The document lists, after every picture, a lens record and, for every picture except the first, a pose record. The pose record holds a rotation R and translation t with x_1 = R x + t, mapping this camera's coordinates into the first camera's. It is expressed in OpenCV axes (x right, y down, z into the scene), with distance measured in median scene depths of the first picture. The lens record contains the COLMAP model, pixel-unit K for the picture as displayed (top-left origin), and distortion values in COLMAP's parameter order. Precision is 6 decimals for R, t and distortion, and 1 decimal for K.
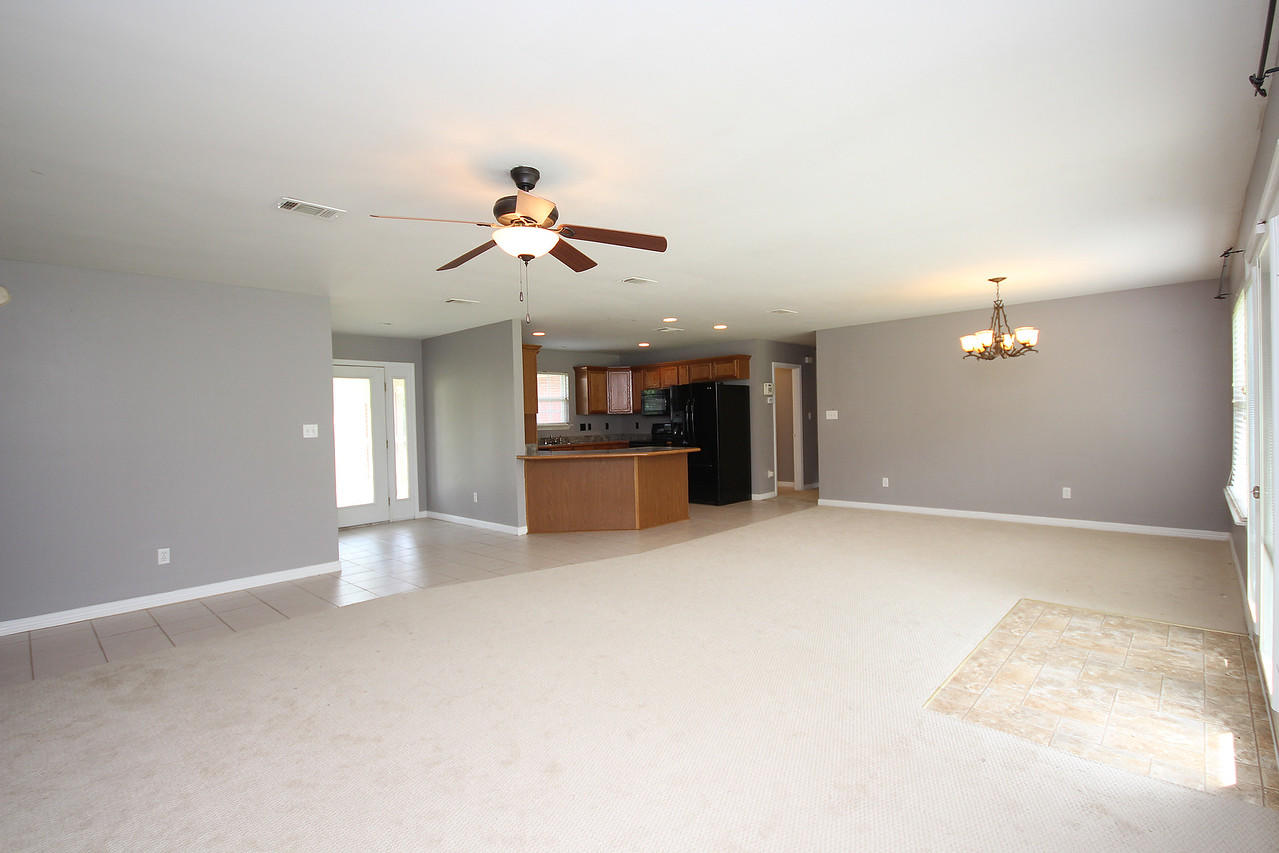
lens RADIAL K [[590.3, 0, 647.0], [0, 590.3, 426.1], [0, 0, 1]] dist [-0.003541, -0.003296]
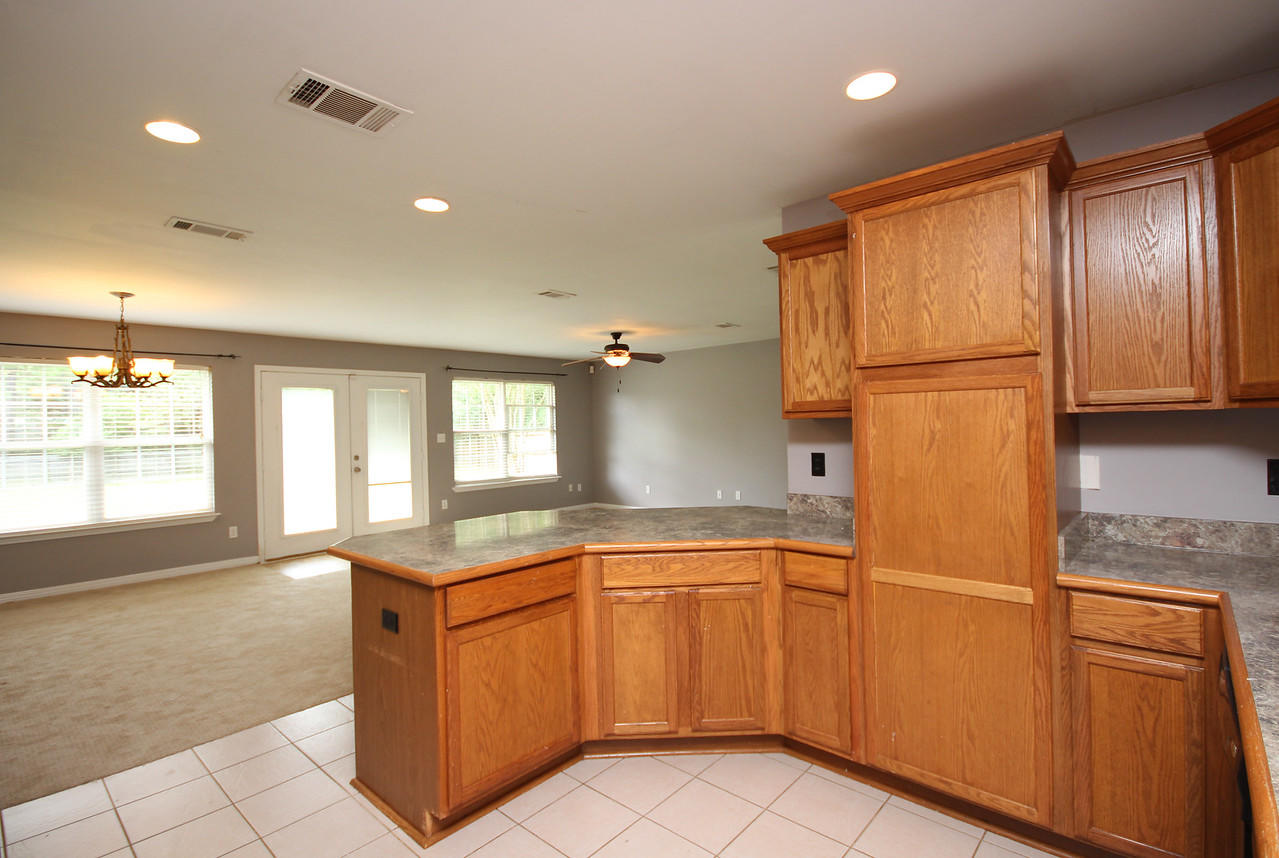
lens RADIAL K [[612.6, 0, 634.2], [0, 612.6, 425.8], [0, 0, 1]] dist [0.002910, 0.000345]
pose [[-0.998565, 0.051280, -0.015438, -0.061067], [0.051036, 0.998572, 0.015798, -0.021028], [0.016226, 0.014988, -0.999756, 1.039008]]
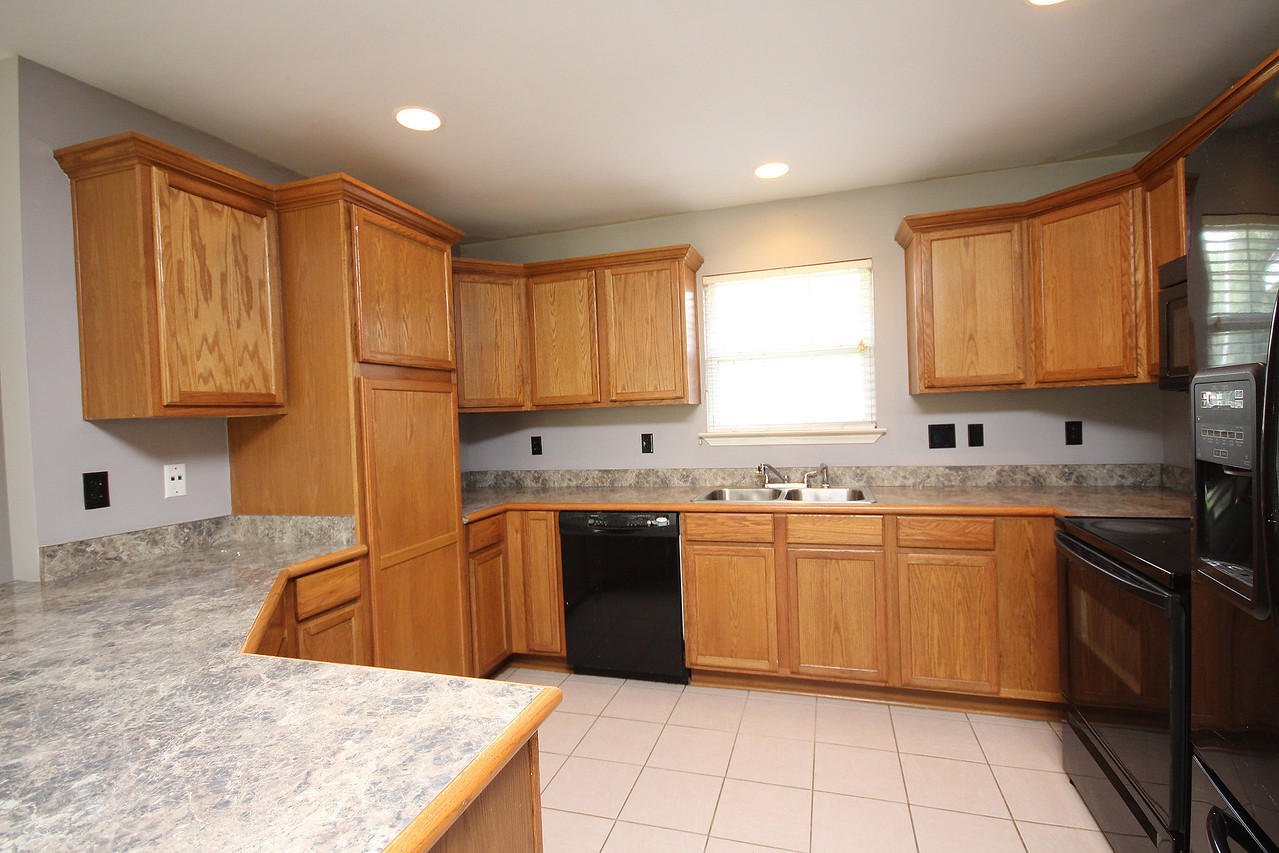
lens RADIAL K [[590.3, 0, 645.5], [0, 590.3, 426.4], [0, 0, 1]] dist [-0.003541, -0.003296]
pose [[0.436604, 0.029556, -0.899168, 0.097513], [0.012737, 0.999157, 0.039027, -0.017979], [0.899564, -0.028492, 0.435859, 0.804949]]
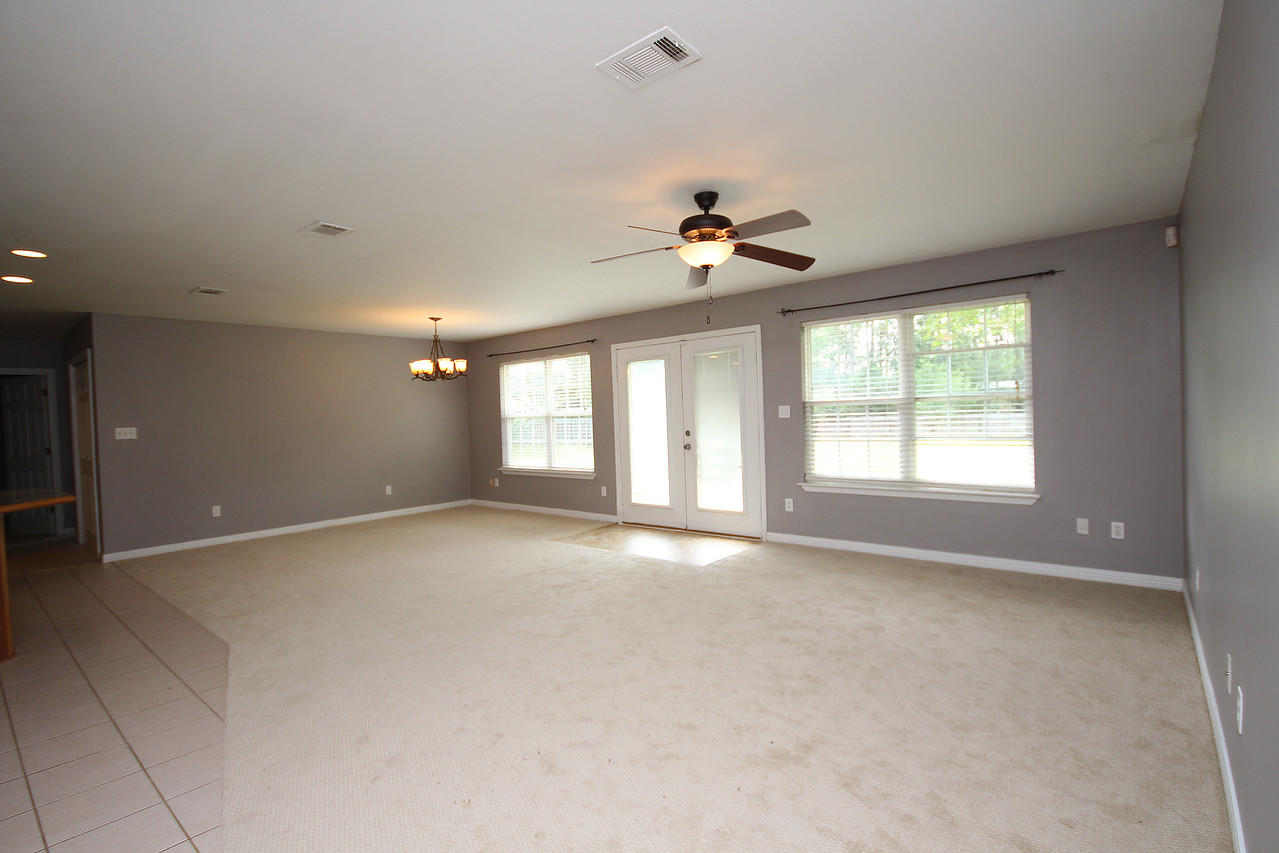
lens RADIAL K [[590.3, 0, 641.8], [0, 590.3, 423.0], [0, 0, 1]] dist [-0.003541, -0.003296]
pose [[-0.067056, 0.011451, 0.997684, -0.384017], [0.049470, 0.998742, -0.008138, 0.004749], [-0.996522, 0.048810, -0.067538, 0.359296]]
